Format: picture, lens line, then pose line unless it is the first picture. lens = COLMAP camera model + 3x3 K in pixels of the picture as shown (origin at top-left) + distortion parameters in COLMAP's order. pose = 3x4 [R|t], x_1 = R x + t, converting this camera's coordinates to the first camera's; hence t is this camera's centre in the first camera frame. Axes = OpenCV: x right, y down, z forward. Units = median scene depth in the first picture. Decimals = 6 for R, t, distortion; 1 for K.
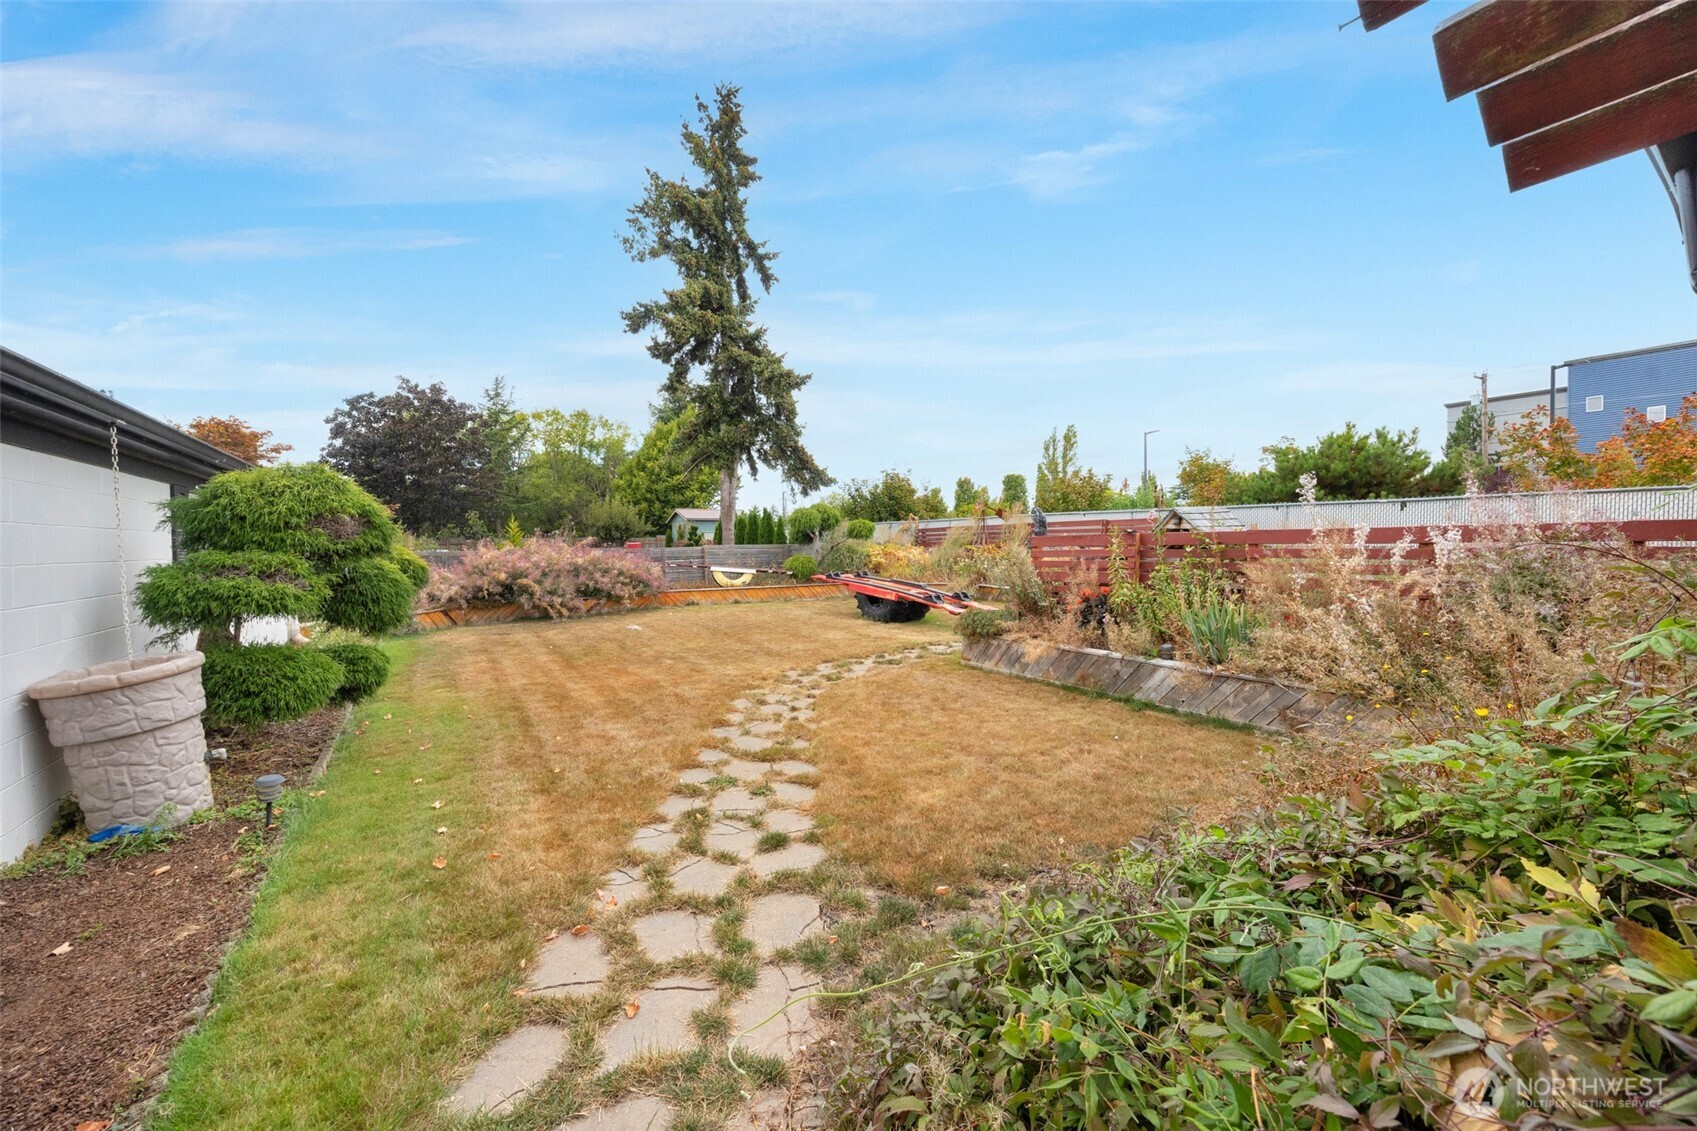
lens RADIAL K [[656.3, 0, 843.3], [0, 656.3, 572.5], [0, 0, 1]] dist [-0.007118, 0.001395]
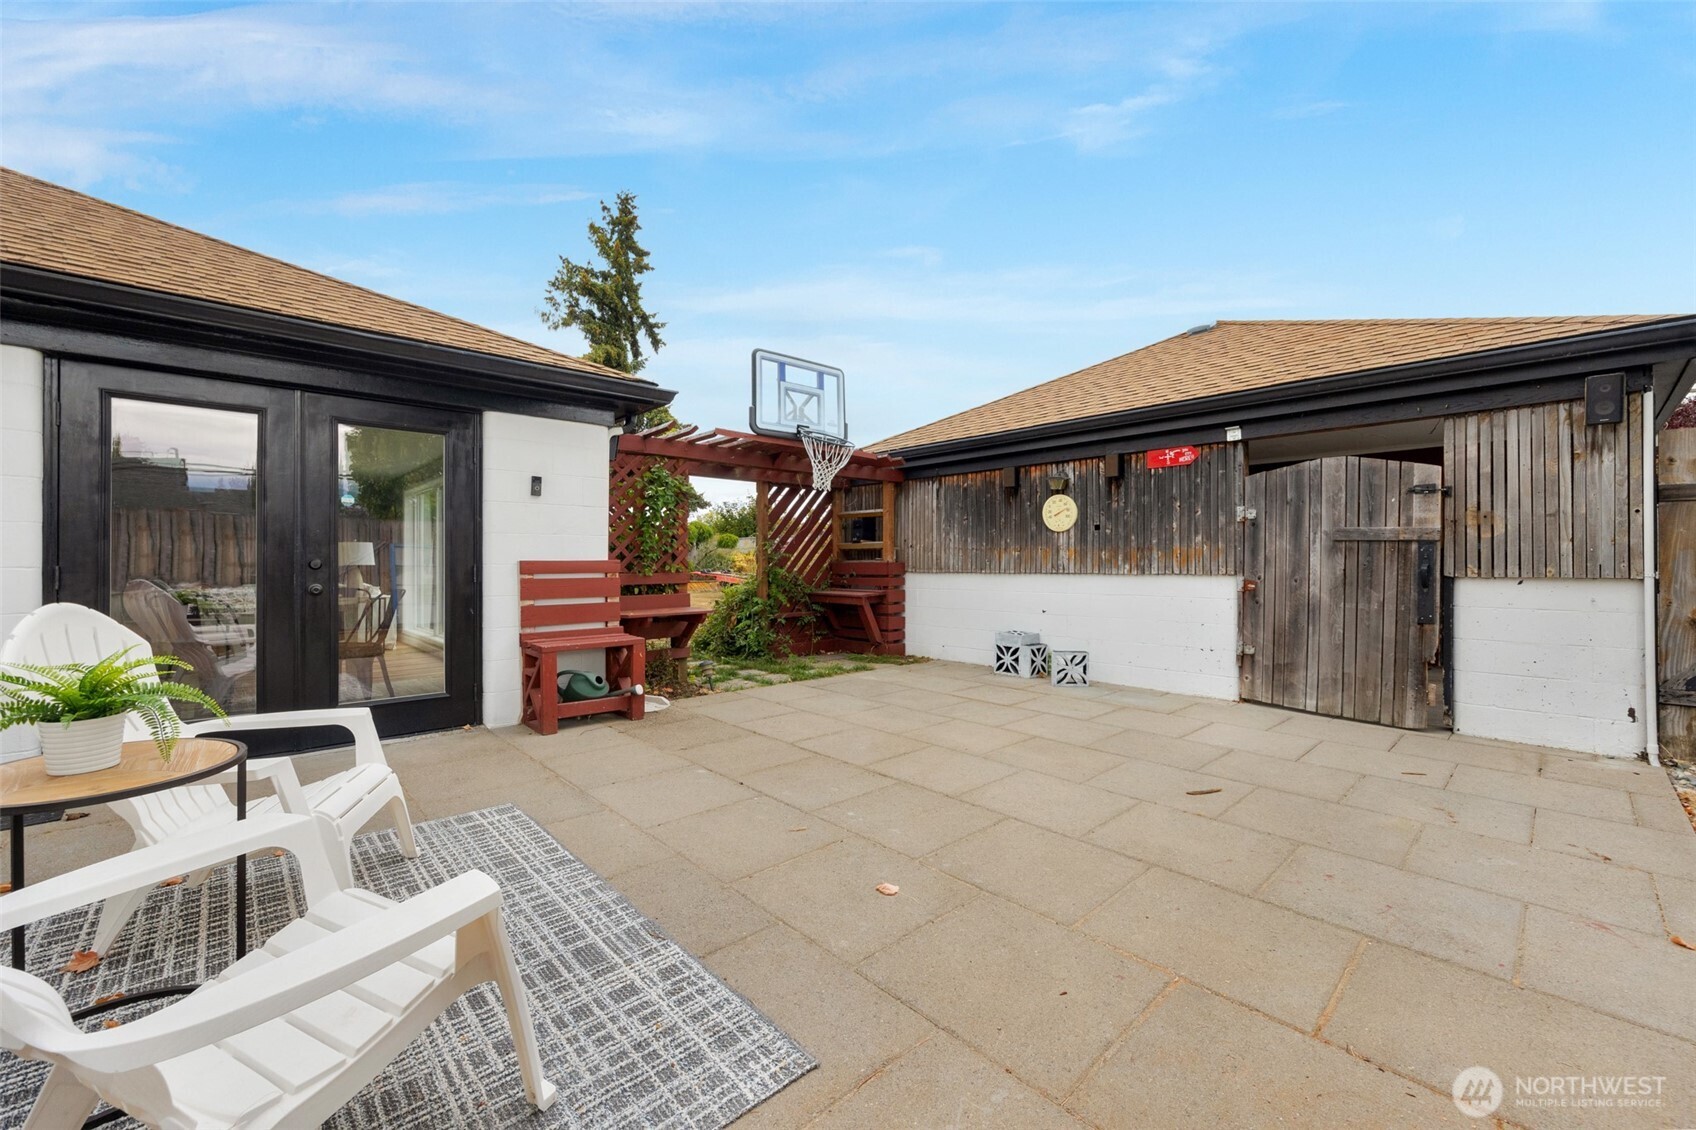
lens RADIAL K [[655.9, 0, 838.8], [0, 655.9, 558.5], [0, 0, 1]] dist [-0.007118, 0.001395]
pose [[0.984818, 0.006818, 0.173458, 0.014106], [0.001675, 0.998808, -0.048773, 0.028601], [-0.173584, 0.048323, 0.983633, -0.293398]]
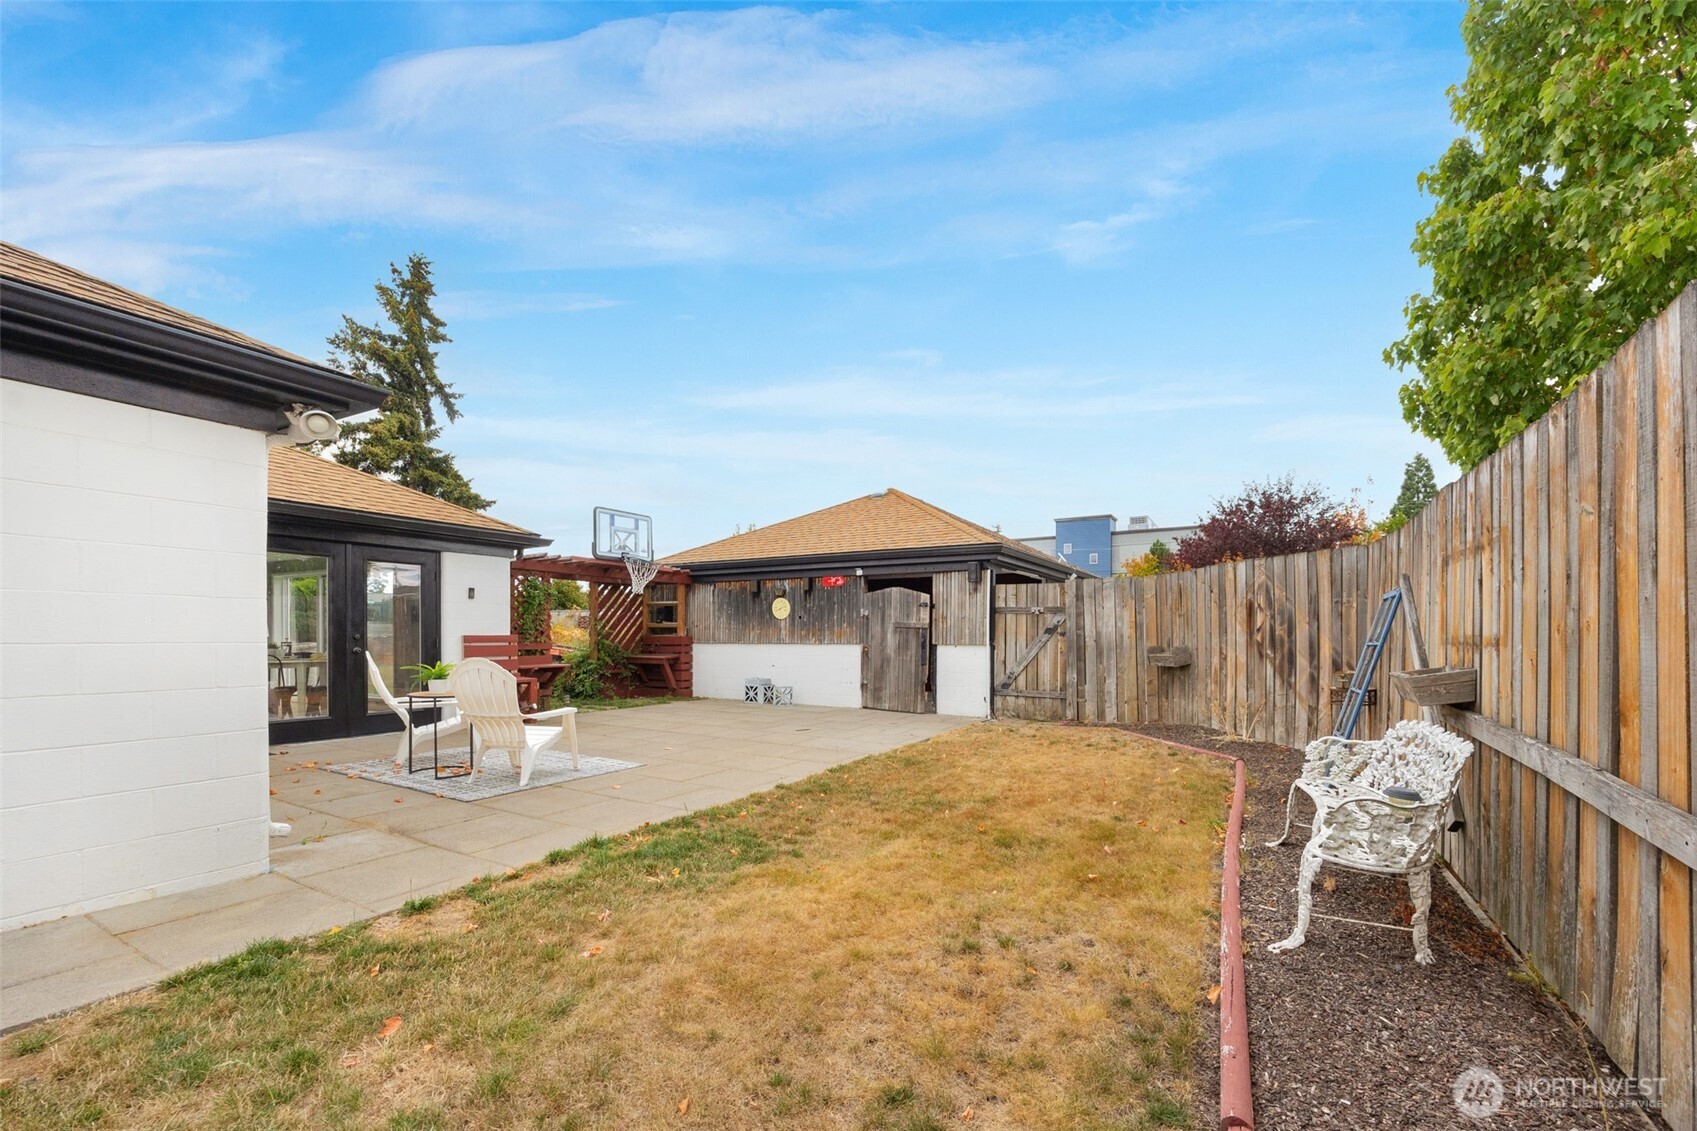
lens RADIAL K [[656.3, 0, 844.7], [0, 656.3, 637.6], [0, 0, 1]] dist [-0.007118, 0.001395]
pose [[0.890119, 0.007791, 0.455661, -0.017787], [0.010255, 0.999258, -0.037119, 0.034668], [-0.455612, 0.037713, 0.889379, -0.457176]]
